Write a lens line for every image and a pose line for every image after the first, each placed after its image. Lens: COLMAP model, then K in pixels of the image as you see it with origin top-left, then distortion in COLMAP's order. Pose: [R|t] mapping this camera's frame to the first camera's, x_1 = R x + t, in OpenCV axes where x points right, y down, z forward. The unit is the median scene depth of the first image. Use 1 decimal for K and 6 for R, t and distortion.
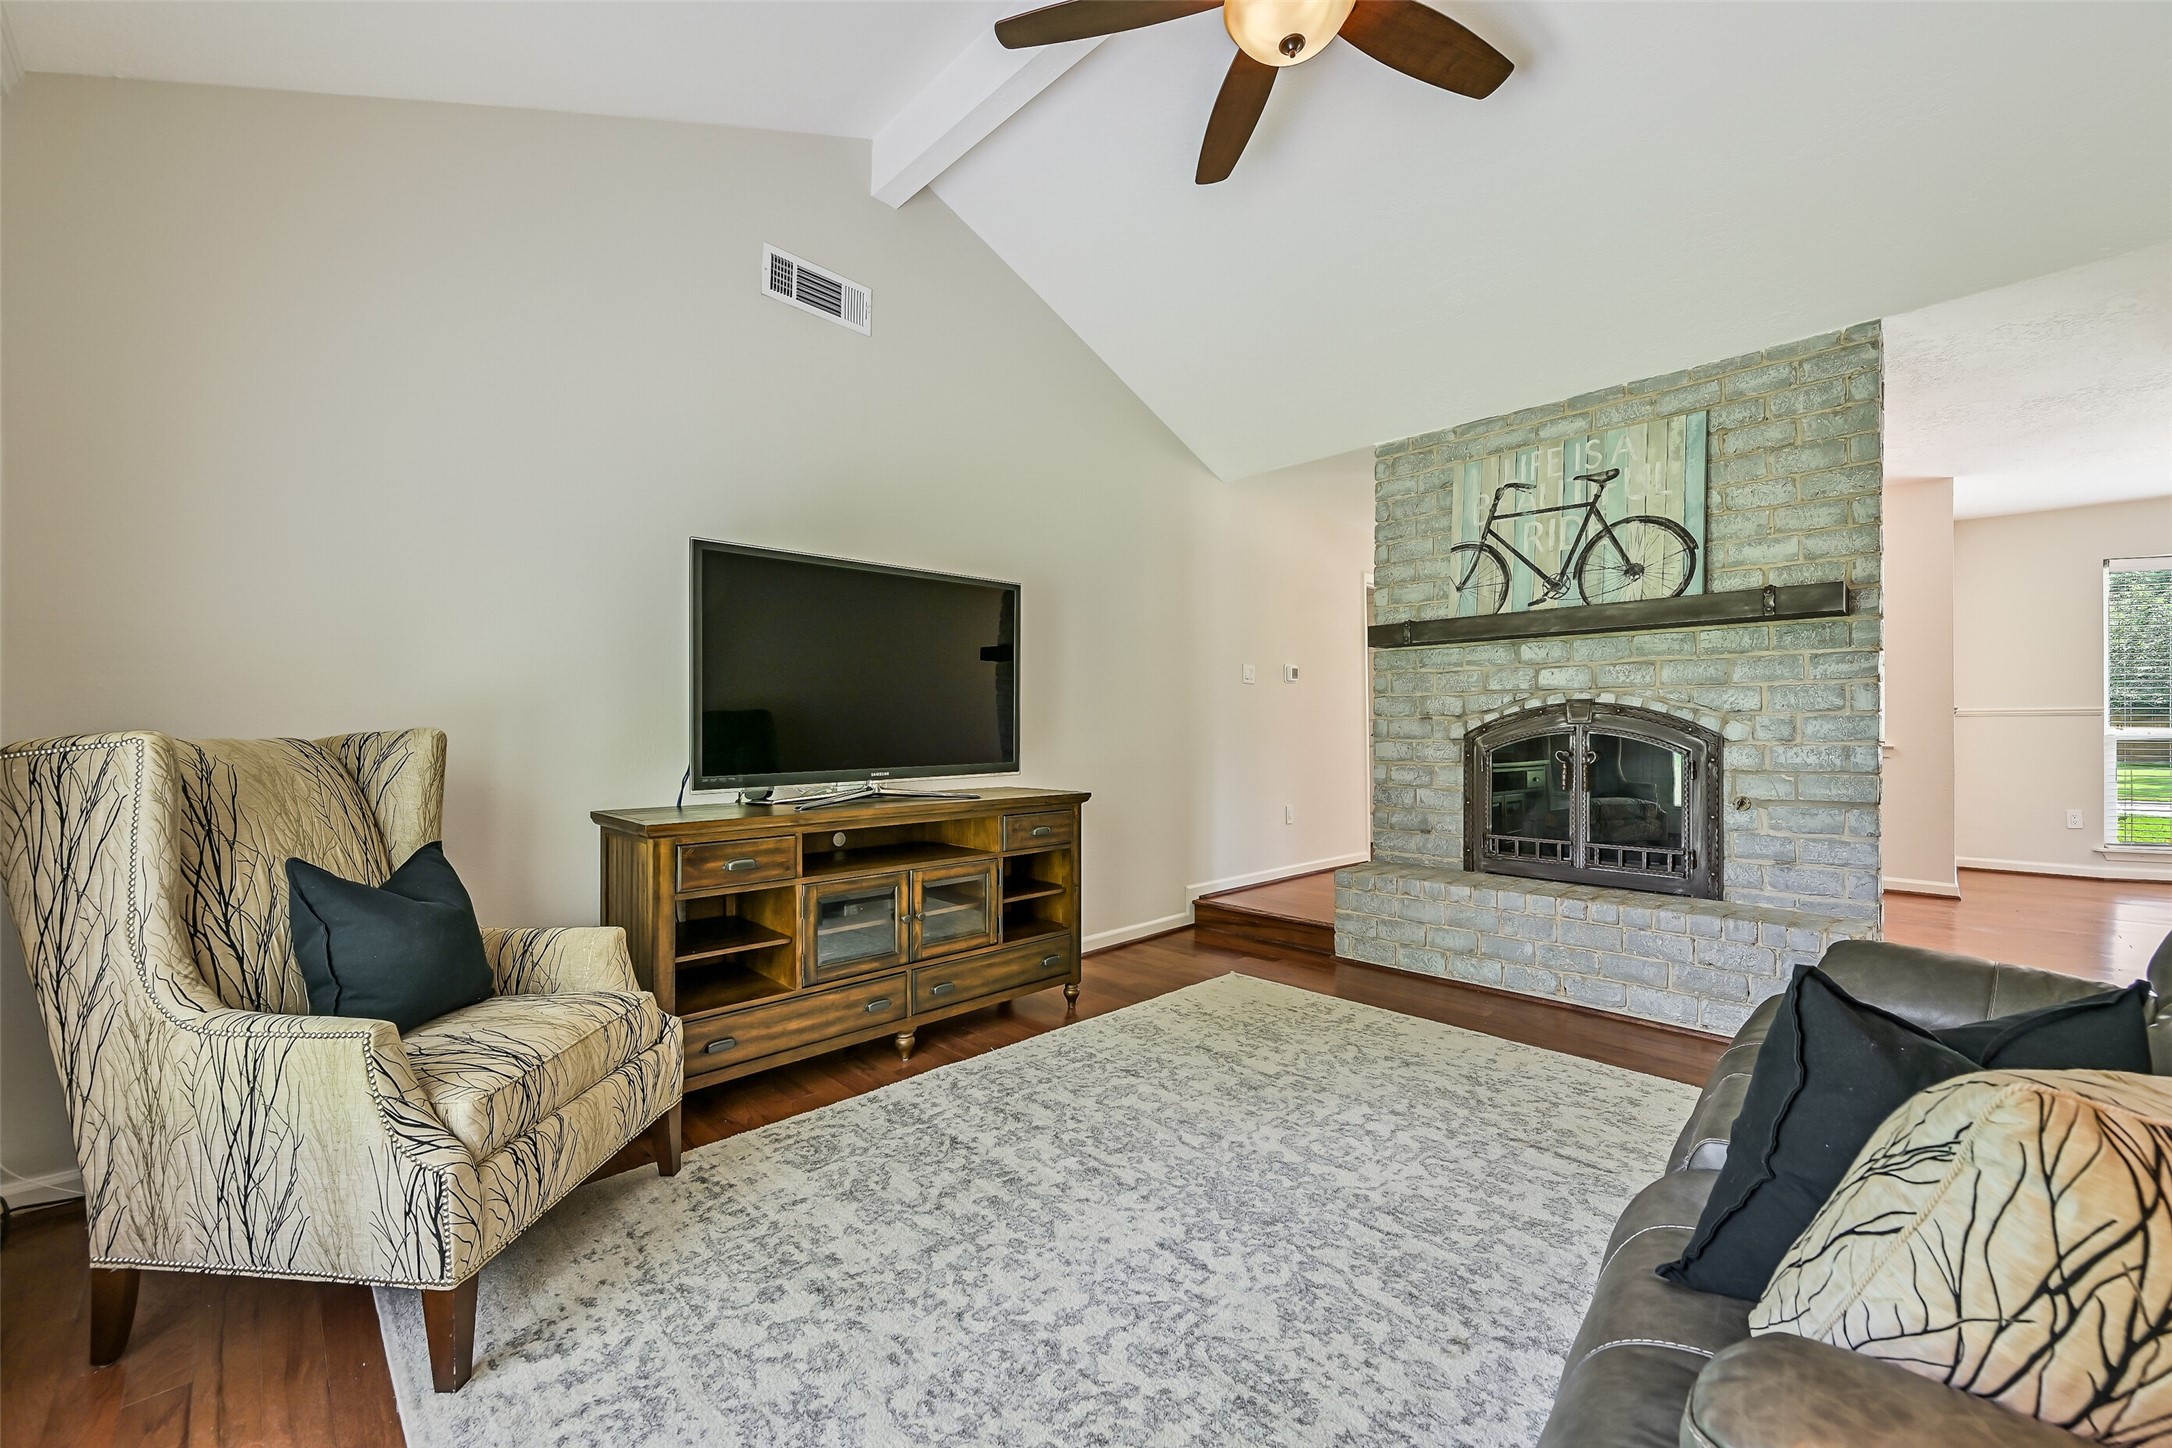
lens RADIAL K [[874.8, 0, 1086.0], [0, 874.8, 724.0], [0, 0, 1]] dist [0.000414, 0.000024]
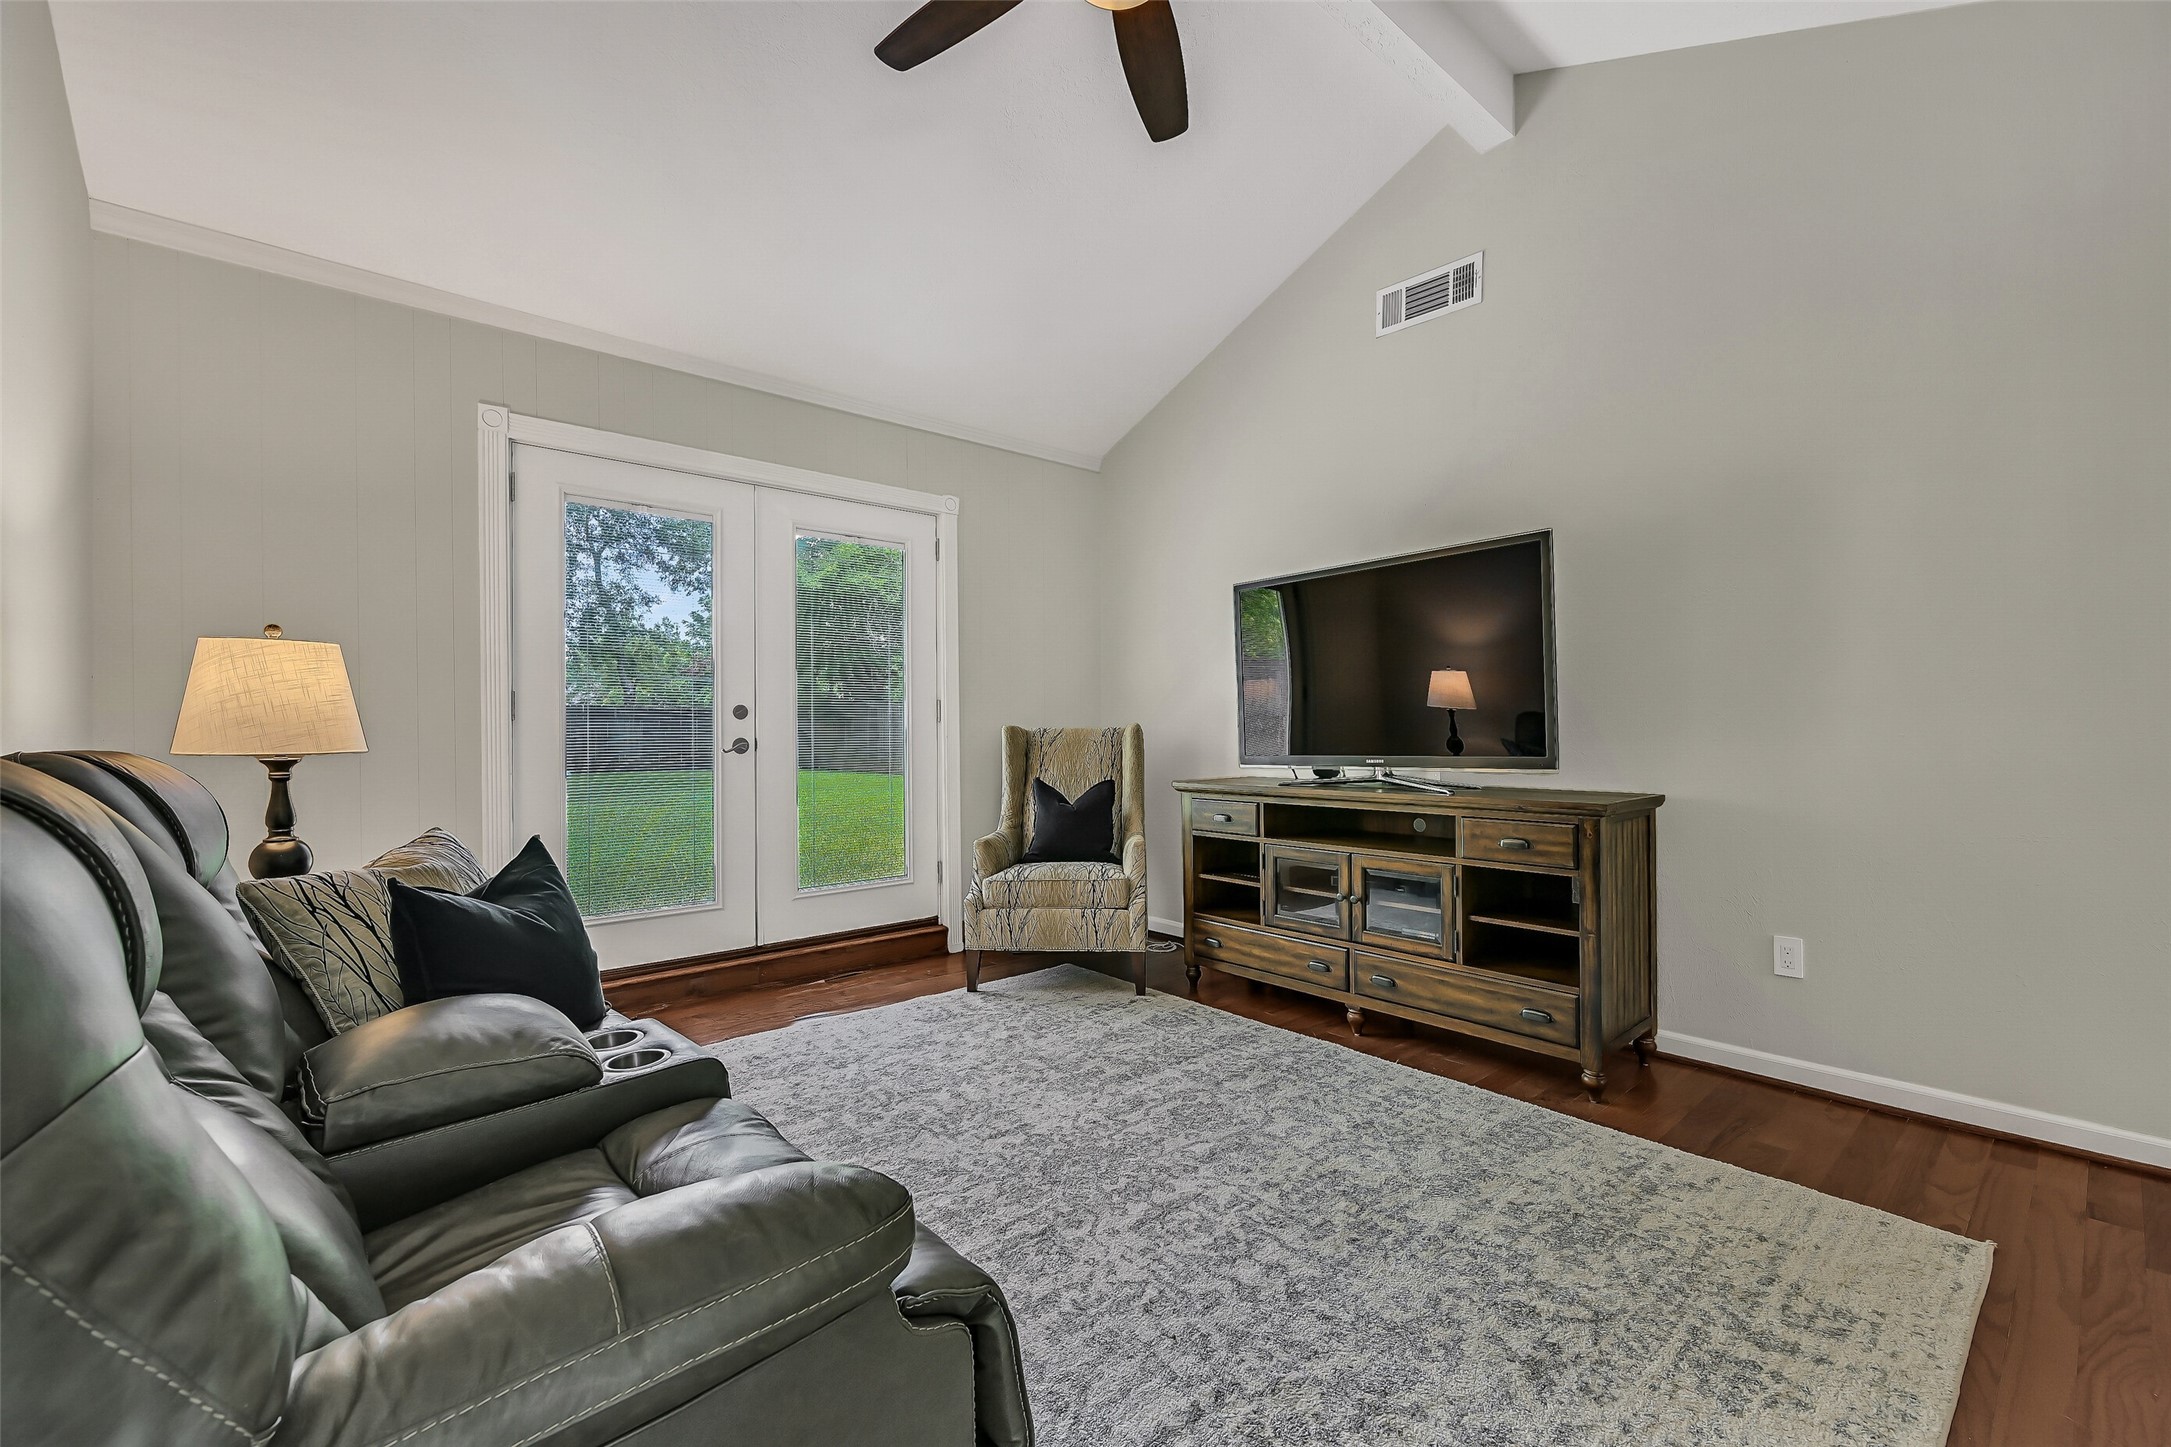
lens RADIAL K [[877.5, 0, 1085.5], [0, 877.5, 723.5], [0, 0, 1]] dist [-0.001163, -0.000044]
pose [[-0.067611, -0.008276, -0.997677, 0.993432], [0.013146, 0.999871, -0.009185, 0.020718], [0.997625, -0.013737, -0.067493, 0.868616]]
